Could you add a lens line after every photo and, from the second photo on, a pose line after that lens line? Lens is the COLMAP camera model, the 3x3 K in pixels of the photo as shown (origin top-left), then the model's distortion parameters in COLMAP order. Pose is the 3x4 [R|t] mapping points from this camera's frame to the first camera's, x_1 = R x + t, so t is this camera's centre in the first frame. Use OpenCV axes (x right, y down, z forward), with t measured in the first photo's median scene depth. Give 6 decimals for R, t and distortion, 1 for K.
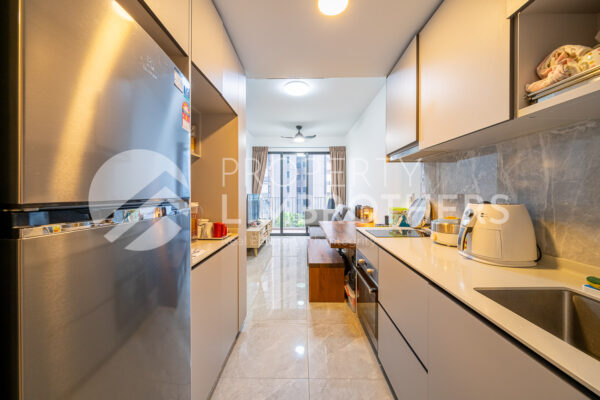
lens RADIAL K [[208.4, 0, 299.1], [0, 208.4, 190.9], [0, 0, 1]] dist [-0.013304, 0.000082]
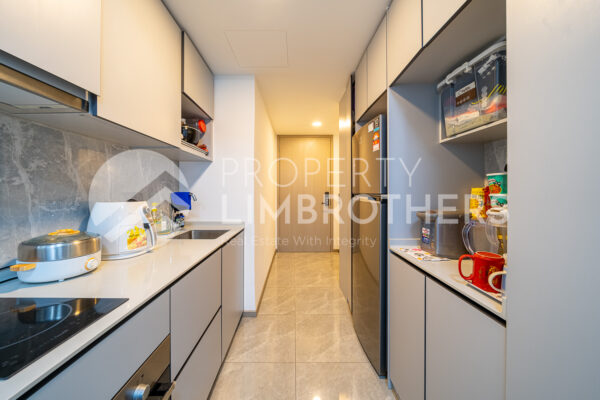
lens RADIAL K [[208.4, 0, 294.3], [0, 208.4, 191.4], [0, 0, 1]] dist [-0.013304, 0.000082]
pose [[-0.999101, -0.015847, -0.039318, 0.021417], [-0.015682, 0.999867, -0.004521, -0.000250], [0.039384, -0.003900, -0.999217, 0.464240]]
